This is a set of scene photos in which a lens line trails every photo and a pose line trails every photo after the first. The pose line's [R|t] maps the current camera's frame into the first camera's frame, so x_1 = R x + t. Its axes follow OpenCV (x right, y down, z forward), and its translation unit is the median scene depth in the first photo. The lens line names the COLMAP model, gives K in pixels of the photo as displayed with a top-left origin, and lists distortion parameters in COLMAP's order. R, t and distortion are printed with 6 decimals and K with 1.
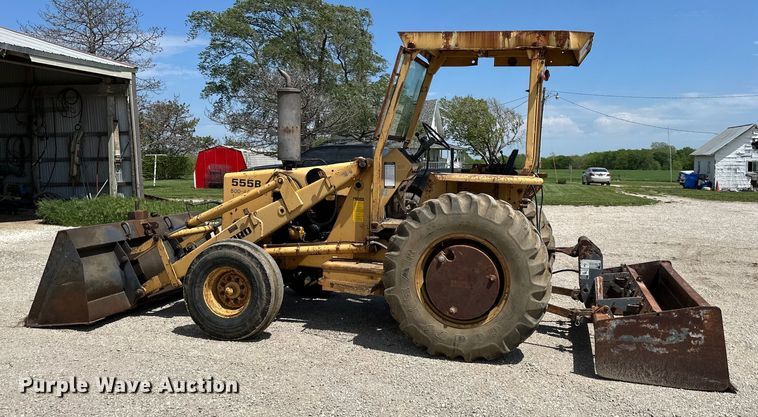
lens RADIAL K [[632.6, 0, 423.8], [0, 632.6, 205.3], [0, 0, 1]] dist [0.141018, -0.266171]
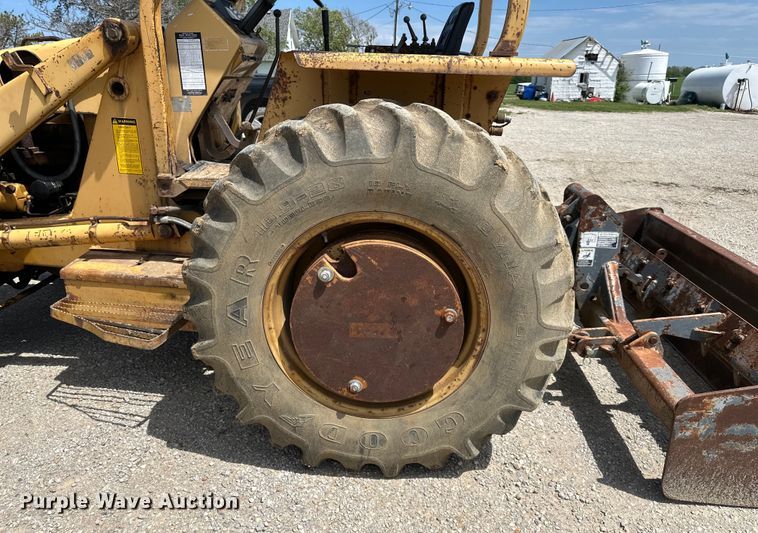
lens RADIAL K [[536.4, 0, 384.7], [0, 536.4, 279.1], [0, 0, 1]] dist [0.042285, -0.054675]
pose [[0.984688, -0.068223, 0.160421, 0.009101], [0.019731, 0.957943, 0.286280, -0.008915], [-0.173205, -0.278731, 0.944621, 0.575368]]
